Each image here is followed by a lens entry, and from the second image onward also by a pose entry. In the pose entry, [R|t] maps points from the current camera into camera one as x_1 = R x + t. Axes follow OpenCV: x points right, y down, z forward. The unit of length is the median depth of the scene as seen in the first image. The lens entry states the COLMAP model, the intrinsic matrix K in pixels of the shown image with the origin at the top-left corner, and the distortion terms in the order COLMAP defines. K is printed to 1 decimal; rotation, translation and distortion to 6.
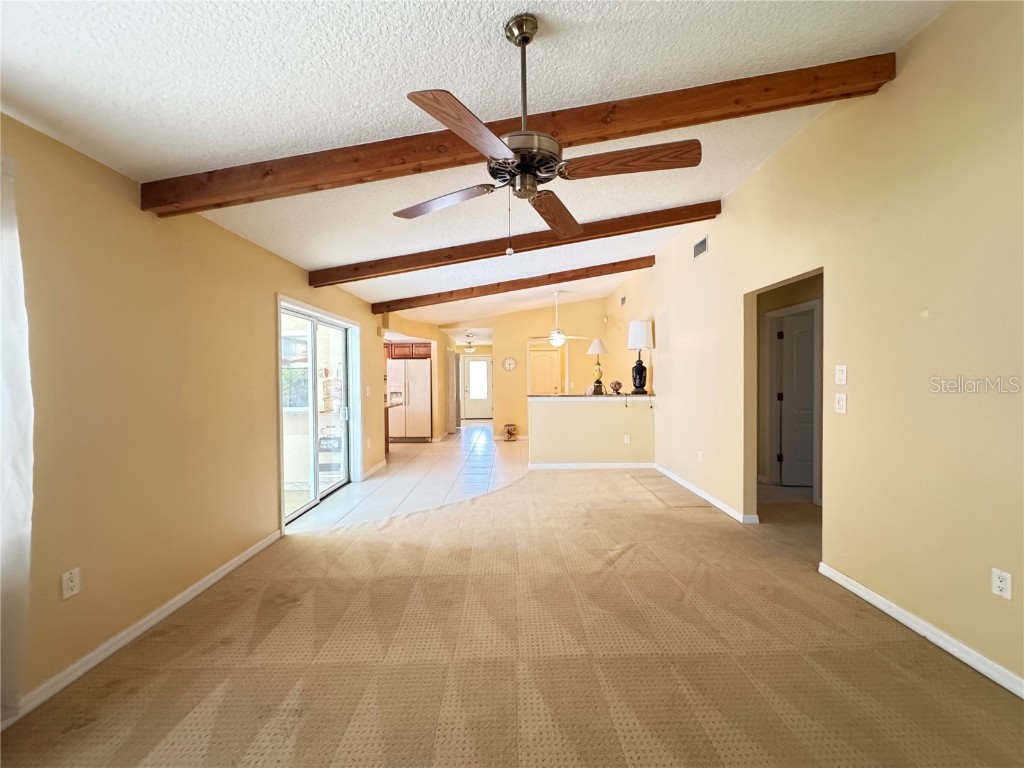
lens RADIAL K [[409.5, 0, 516.2], [0, 409.5, 381.4], [0, 0, 1]] dist [-0.003891, 0.000195]
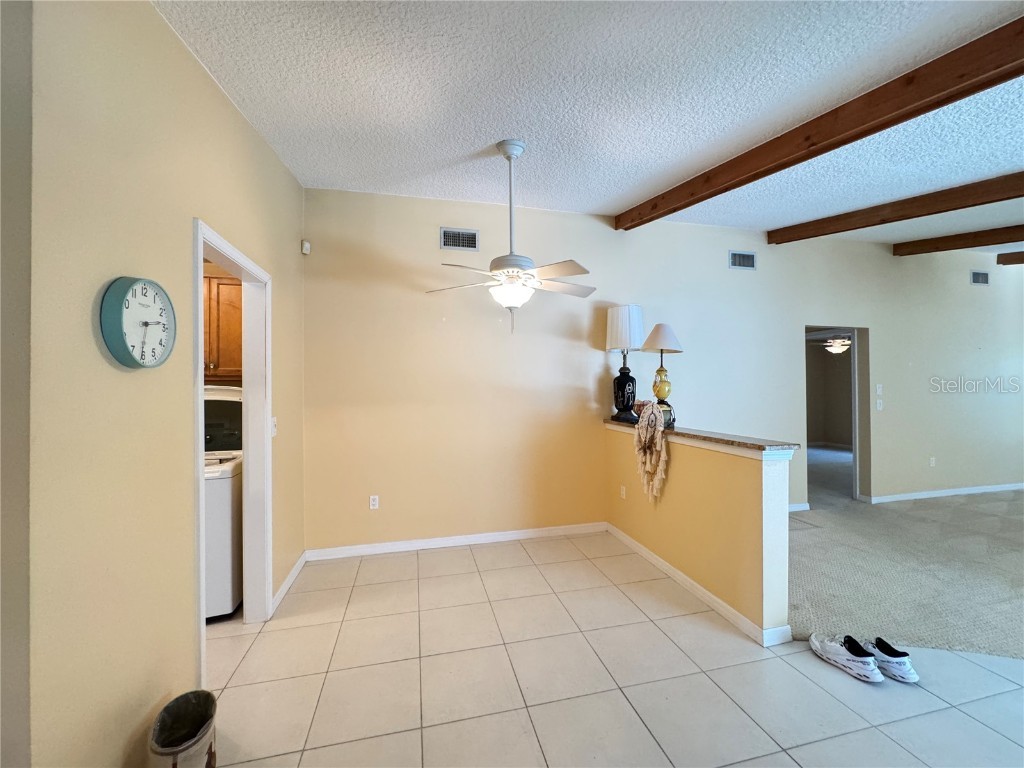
lens RADIAL K [[409.5, 0, 507.8], [0, 409.5, 381.9], [0, 0, 1]] dist [-0.003891, 0.000195]
pose [[-0.209200, 0.014765, 0.977761, -0.417043], [0.014596, 0.999822, -0.011975, -0.033674], [-0.977764, 0.011767, -0.209378, 1.888068]]
